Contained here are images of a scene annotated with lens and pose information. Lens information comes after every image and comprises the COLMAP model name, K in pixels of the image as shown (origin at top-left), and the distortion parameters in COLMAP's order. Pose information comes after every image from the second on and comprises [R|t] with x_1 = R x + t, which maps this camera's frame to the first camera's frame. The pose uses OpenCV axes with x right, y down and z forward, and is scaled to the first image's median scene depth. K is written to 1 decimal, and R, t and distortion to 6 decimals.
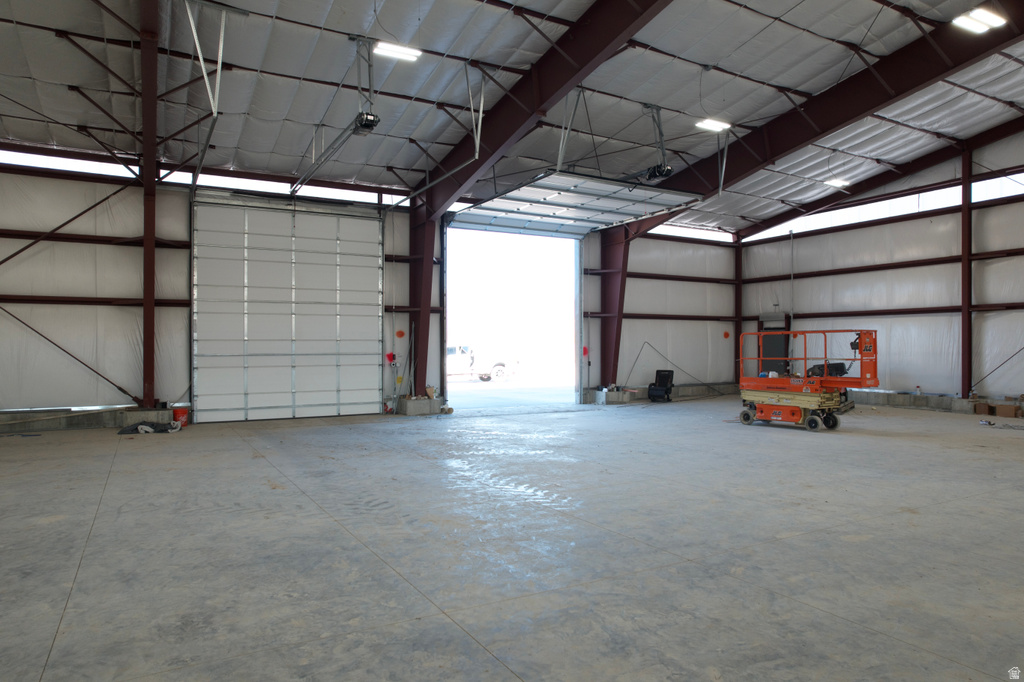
lens RADIAL K [[657.3, 0, 509.8], [0, 657.3, 345.8], [0, 0, 1]] dist [-0.076888, 0.072969]
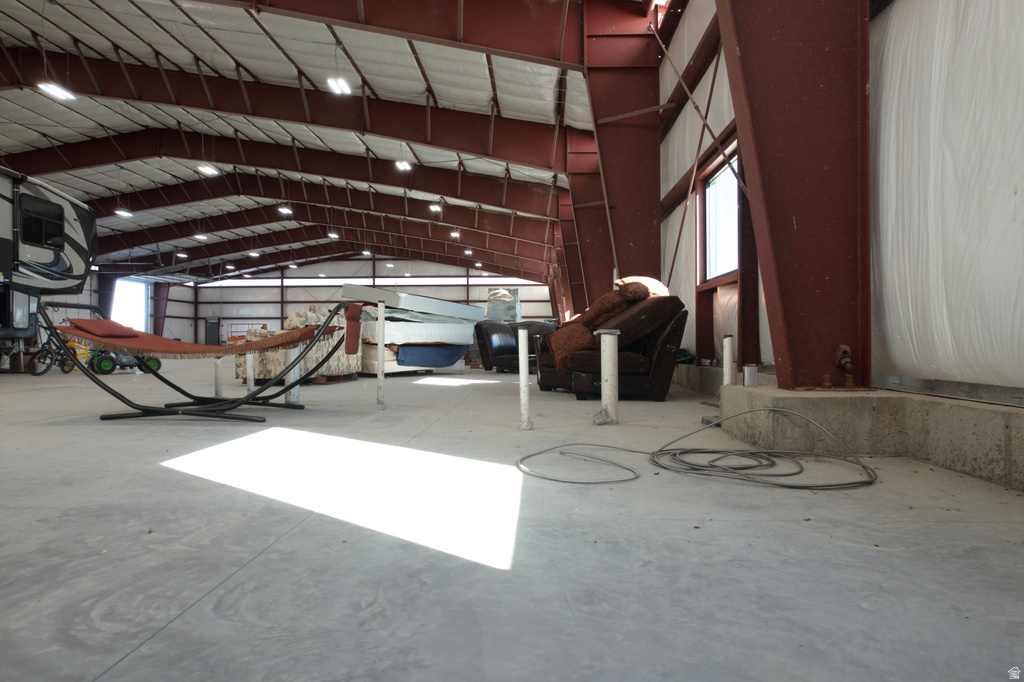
lens RADIAL K [[657.3, 0, 509.8], [0, 657.3, 345.8], [0, 0, 1]] dist [-0.076888, 0.072969]
pose [[0.498662, -0.006467, 0.866773, -1.257438], [0.002111, 0.999978, 0.006247, 0.051710], [-0.866794, -0.001285, 0.498664, -1.308800]]
